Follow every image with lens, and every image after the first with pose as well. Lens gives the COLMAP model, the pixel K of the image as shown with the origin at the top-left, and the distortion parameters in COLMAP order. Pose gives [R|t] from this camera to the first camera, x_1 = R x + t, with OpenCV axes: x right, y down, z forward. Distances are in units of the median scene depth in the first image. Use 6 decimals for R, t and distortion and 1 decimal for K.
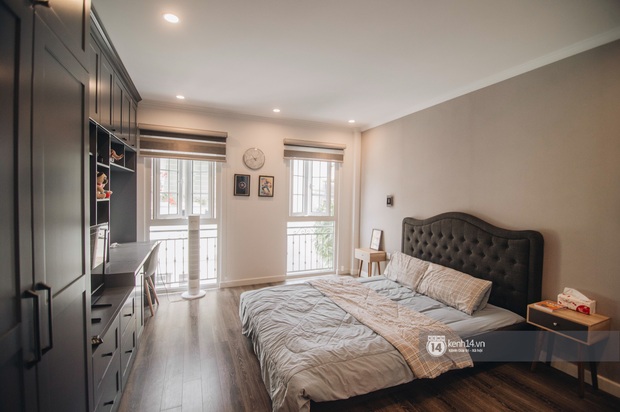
lens RADIAL K [[276.3, 0, 309.6], [0, 276.3, 203.7], [0, 0, 1]] dist [-0.000713, 0.000041]
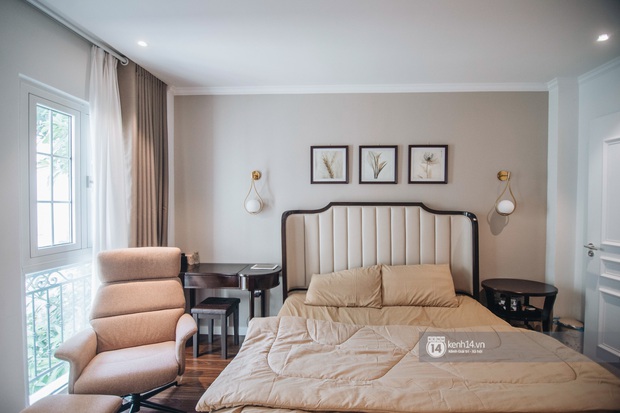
lens RADIAL K [[276.3, 0, 311.4], [0, 276.3, 204.5], [0, 0, 1]] dist [-0.000713, 0.000041]
pose [[0.438961, -0.035901, 0.897788, -0.238985], [0.044446, 0.998846, 0.018211, -0.019505], [-0.897406, 0.031909, 0.440050, 0.483125]]
